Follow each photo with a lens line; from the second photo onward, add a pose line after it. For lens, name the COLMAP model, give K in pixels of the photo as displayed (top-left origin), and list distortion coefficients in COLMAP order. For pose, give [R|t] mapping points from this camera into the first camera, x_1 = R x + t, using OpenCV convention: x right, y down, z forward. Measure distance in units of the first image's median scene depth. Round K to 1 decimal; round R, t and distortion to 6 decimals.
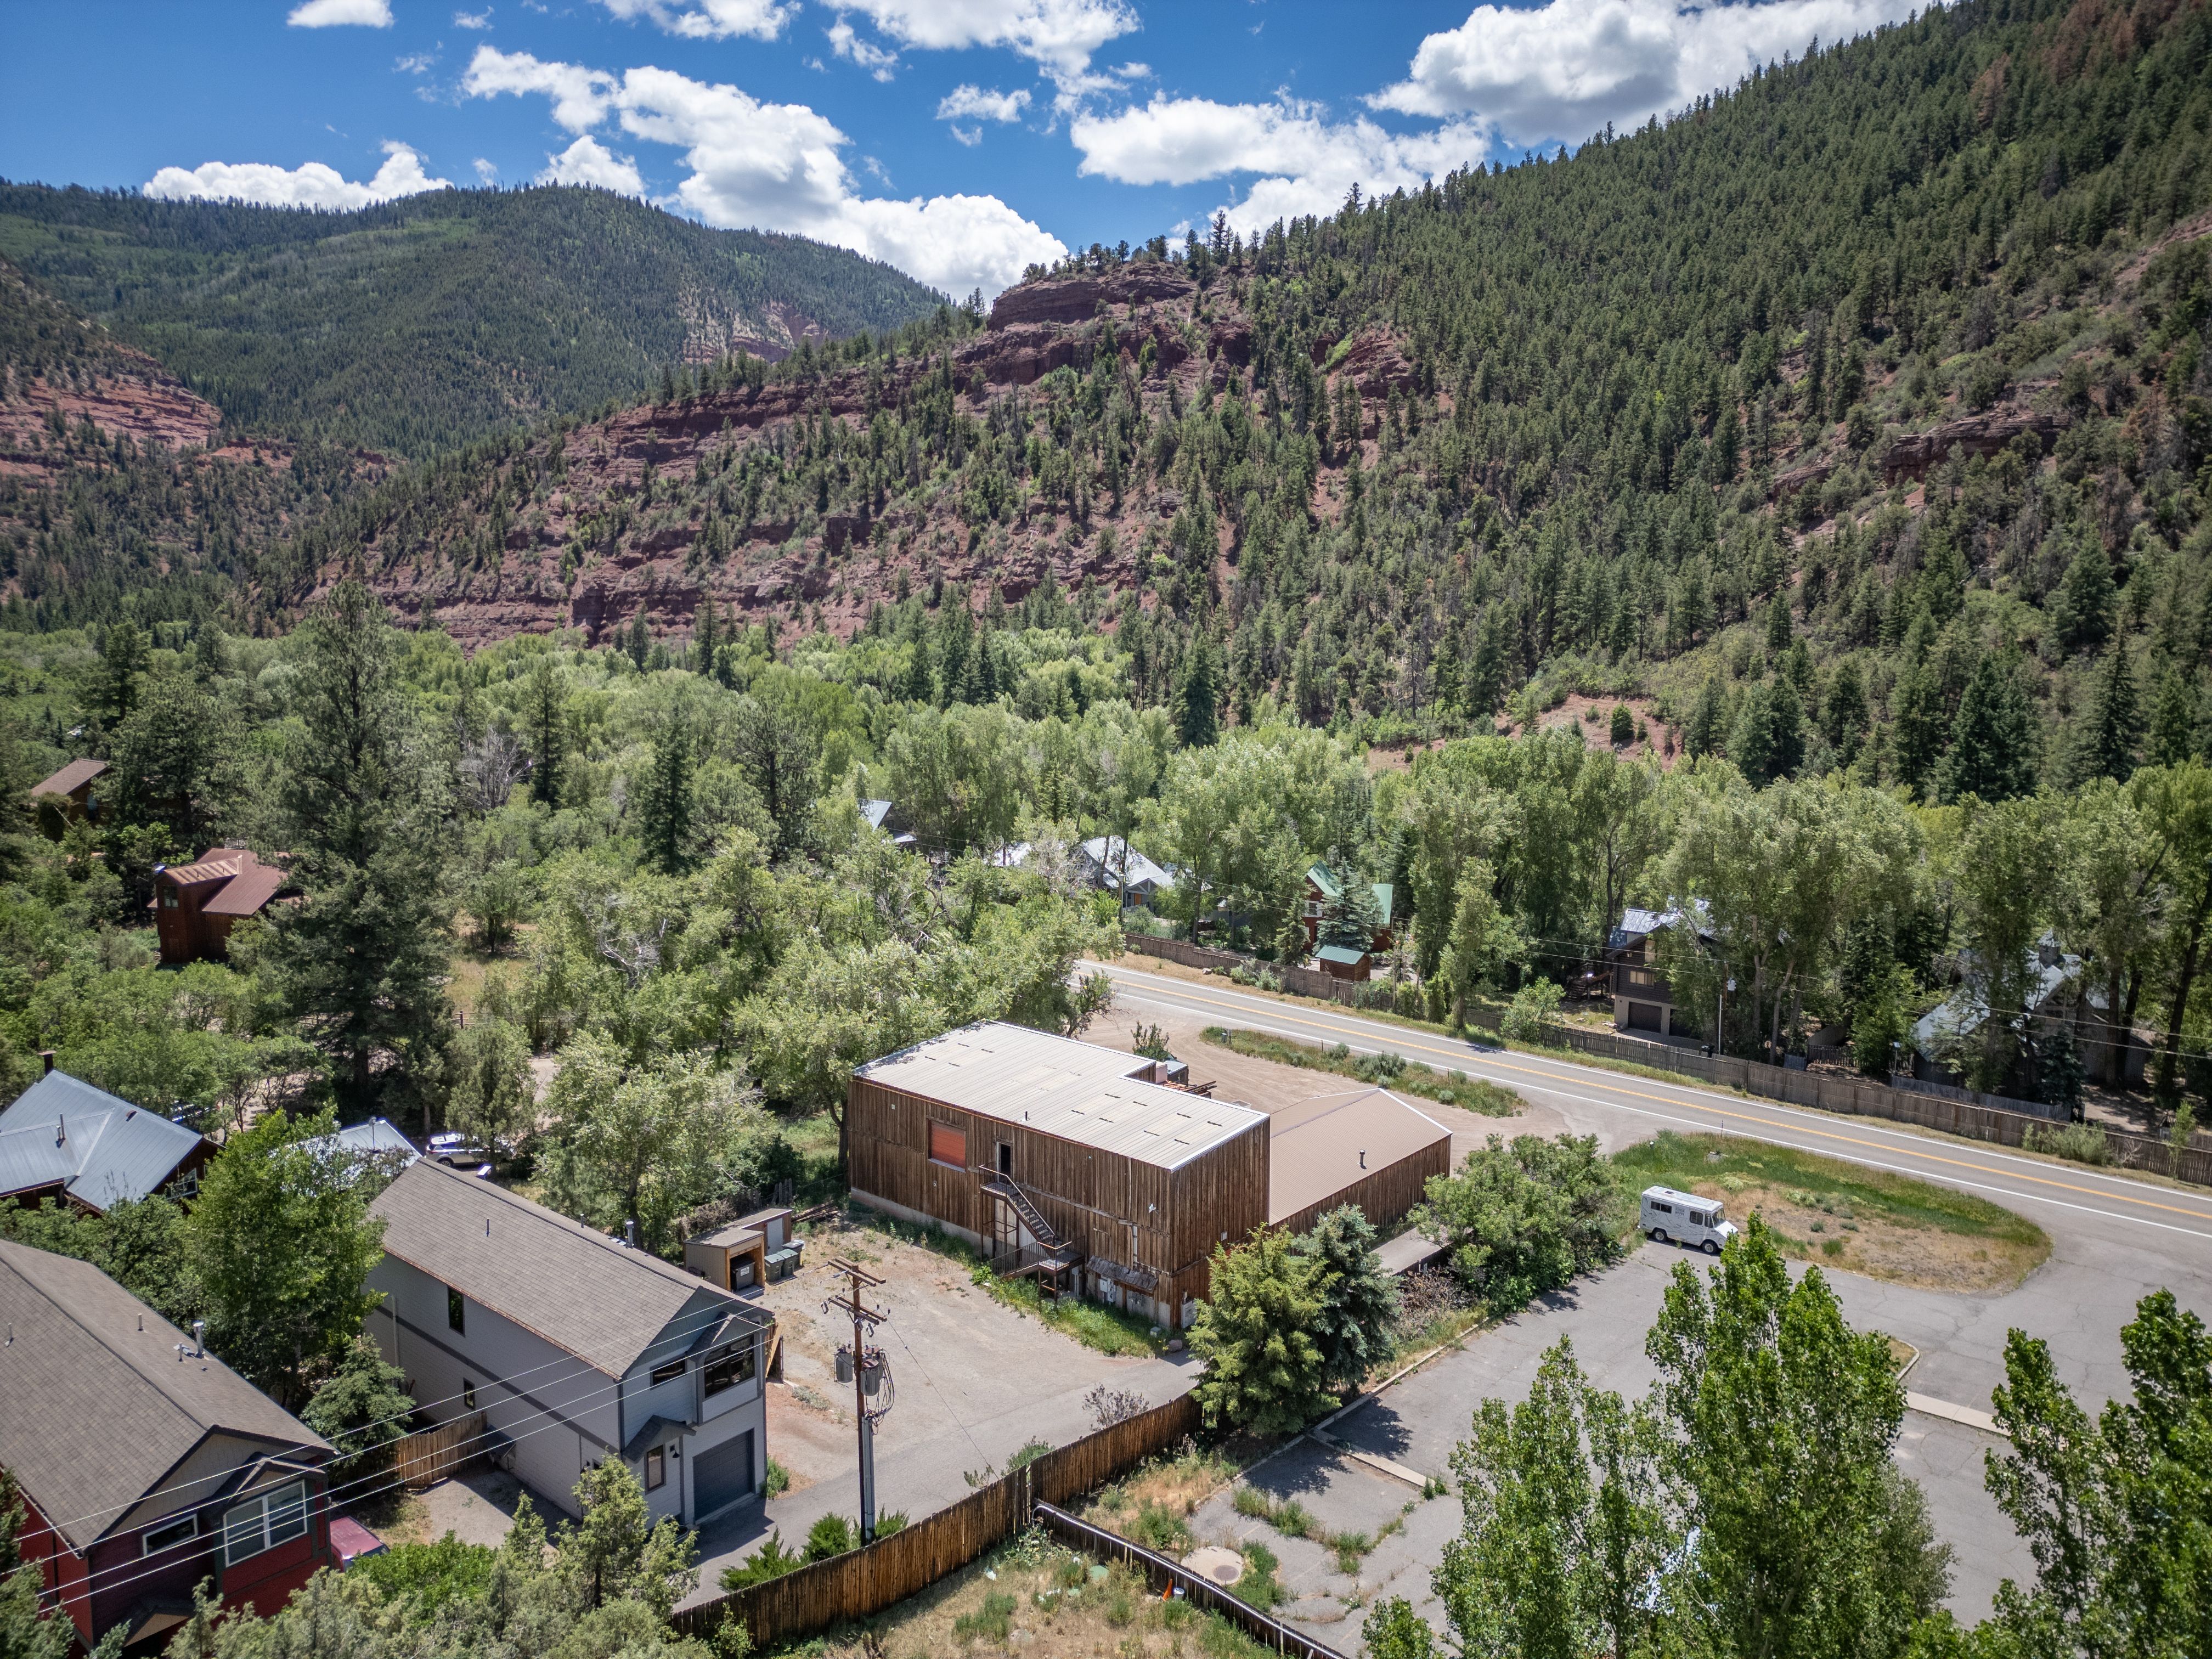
lens RADIAL K [[1532.0, 0, 1100.7], [0, 1532.0, 821.6], [0, 0, 1]] dist [0.046525, -0.034828]
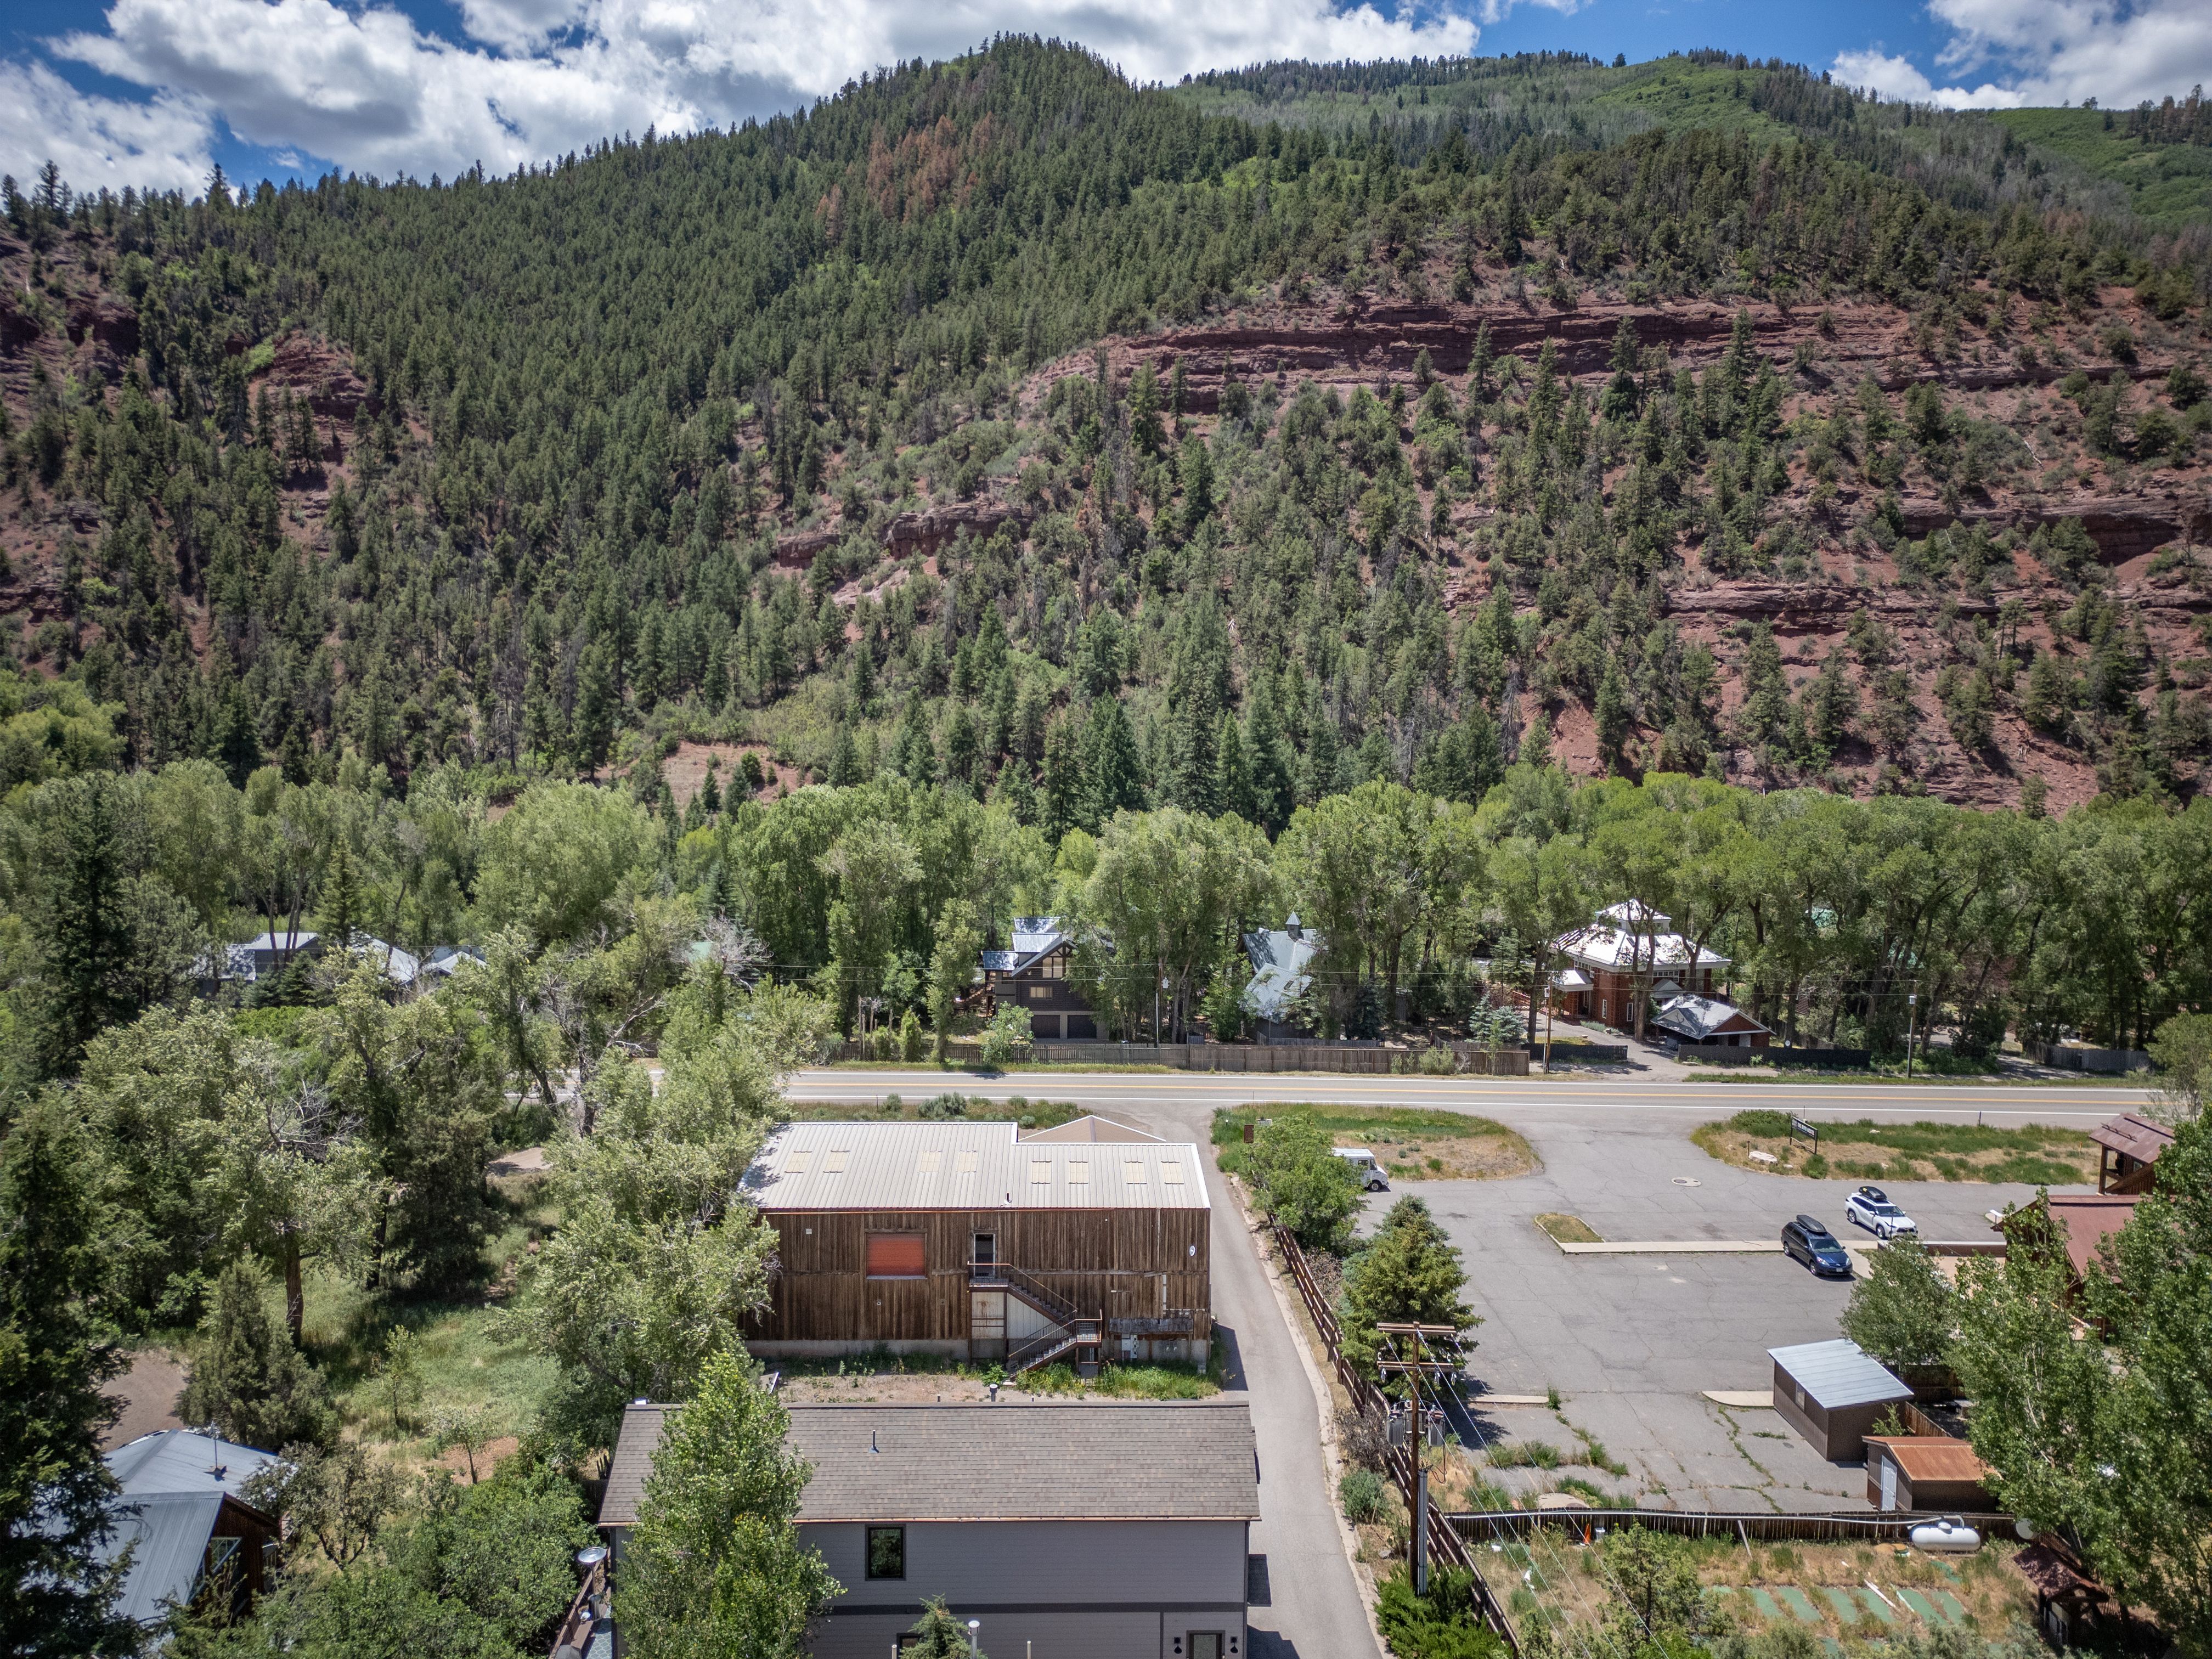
lens RADIAL K [[1532.0, 0, 1100.7], [0, 1532.0, 821.6], [0, 0, 1]] dist [0.046525, -0.034828]
pose [[0.746976, -0.058114, 0.662307, -0.114371], [0.075535, 0.997141, 0.002303, -0.008029], [-0.660547, 0.048307, 0.749229, 0.040062]]
